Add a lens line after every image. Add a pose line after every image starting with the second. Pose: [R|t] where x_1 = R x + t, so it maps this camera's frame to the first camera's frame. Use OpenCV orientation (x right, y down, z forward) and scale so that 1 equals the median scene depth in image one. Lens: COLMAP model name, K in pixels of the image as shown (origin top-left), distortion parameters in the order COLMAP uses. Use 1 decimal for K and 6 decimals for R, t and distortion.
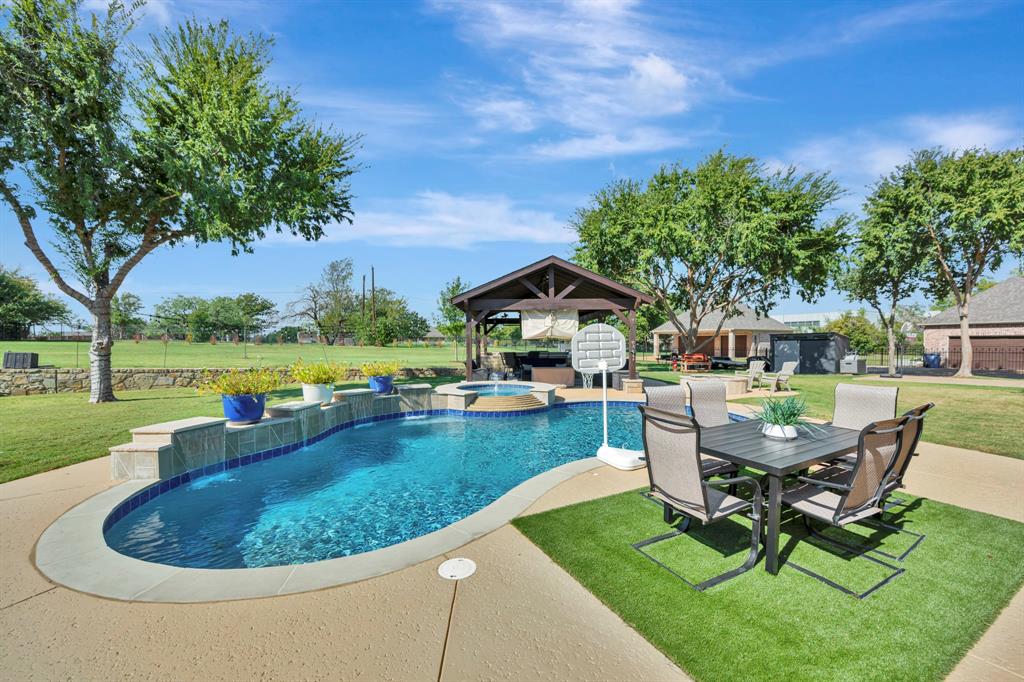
lens RADIAL K [[404.4, 0, 516.5], [0, 404.4, 350.6], [0, 0, 1]] dist [-0.000446, -0.000789]
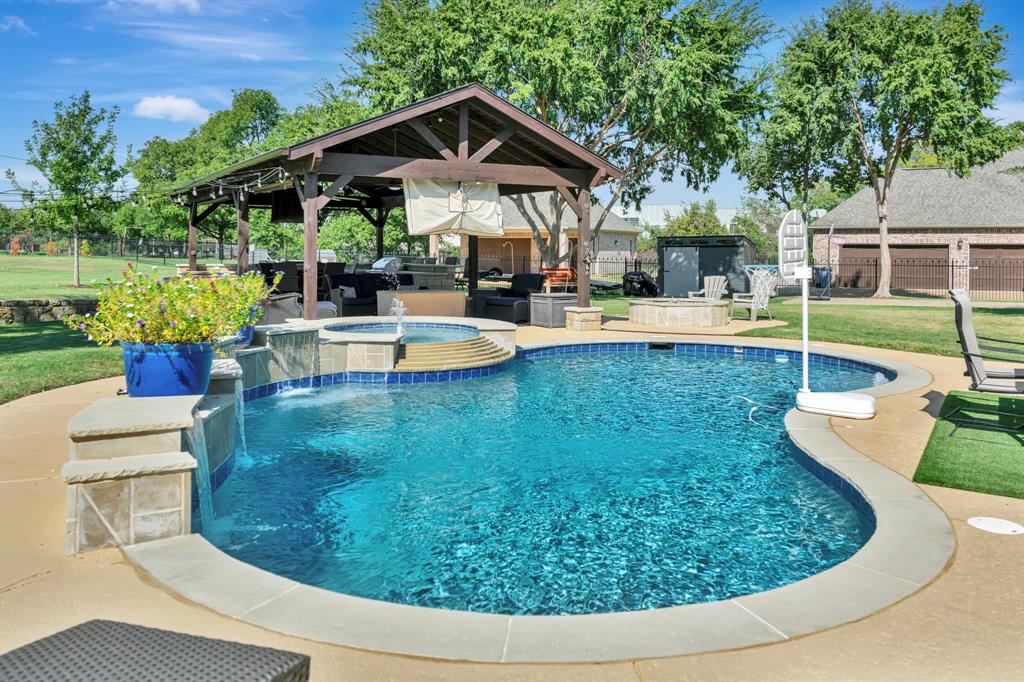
lens RADIAL K [[807.2, 0, 513.5], [0, 807.2, 253.0], [0, 0, 1]] dist [-0.004218, -0.007176]
pose [[0.869915, 0.009247, 0.493115, -0.252890], [-0.001101, 0.999858, -0.016808, 0.008345], [-0.493201, 0.014079, 0.869801, 0.021950]]
